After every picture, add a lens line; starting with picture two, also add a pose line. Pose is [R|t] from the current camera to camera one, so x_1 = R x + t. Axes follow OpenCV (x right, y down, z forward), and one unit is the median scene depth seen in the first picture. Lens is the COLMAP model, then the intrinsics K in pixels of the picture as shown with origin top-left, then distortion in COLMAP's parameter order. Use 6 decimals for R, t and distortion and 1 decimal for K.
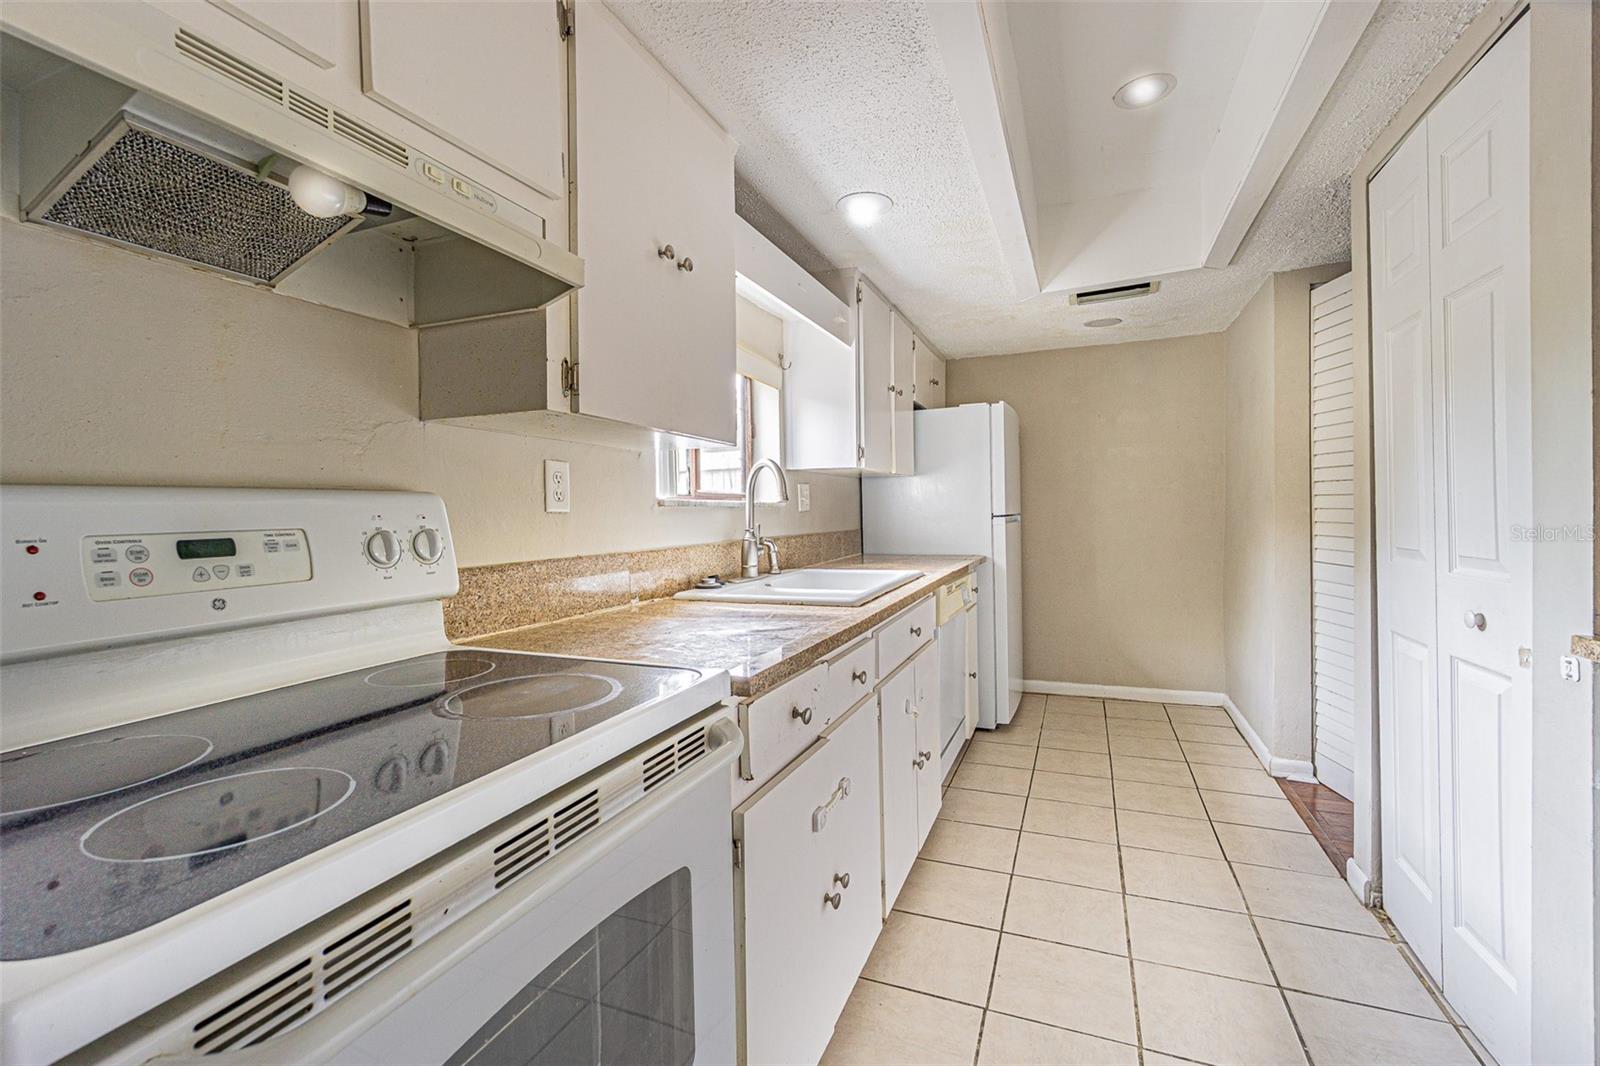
lens RADIAL K [[696.1, 0, 796.6], [0, 696.1, 507.5], [0, 0, 1]] dist [0.000488, 0.000391]
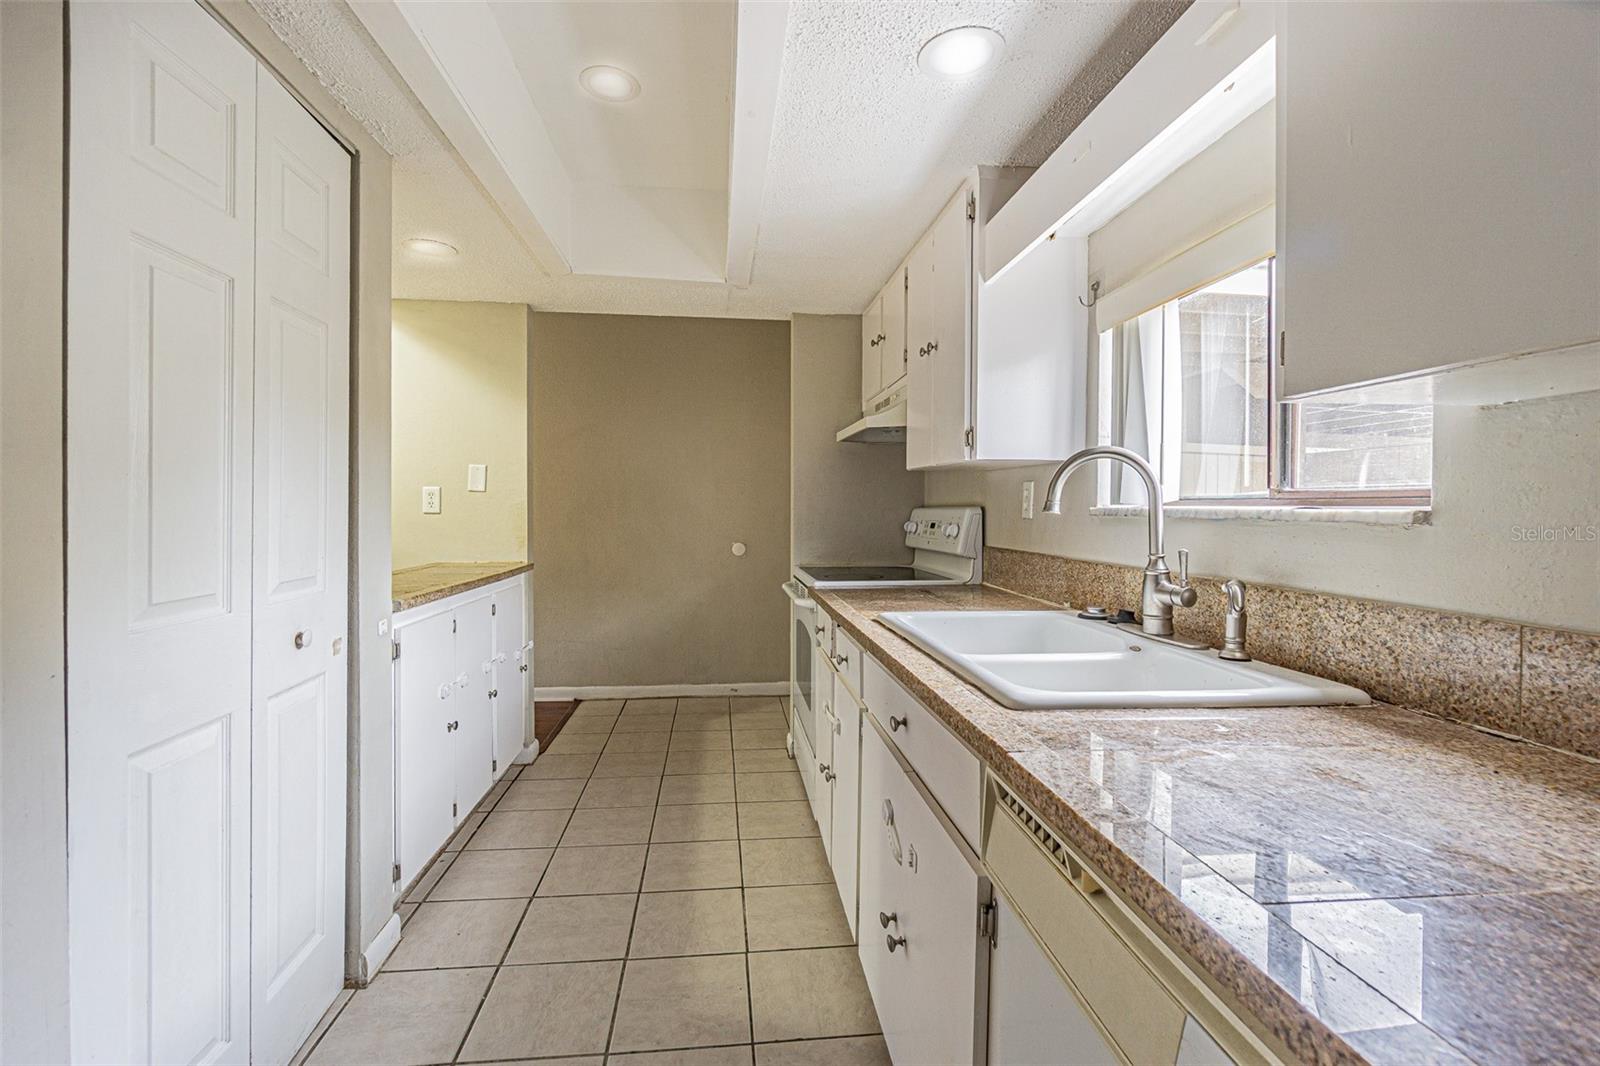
lens RADIAL K [[696.1, 0, 796.6], [0, 696.1, 507.5], [0, 0, 1]] dist [0.000488, 0.000391]
pose [[-0.881269, 0.012267, -0.472456, 0.594265], [0.009312, 0.999920, 0.008591, -0.024963], [0.472524, 0.003172, -0.881312, 1.644326]]
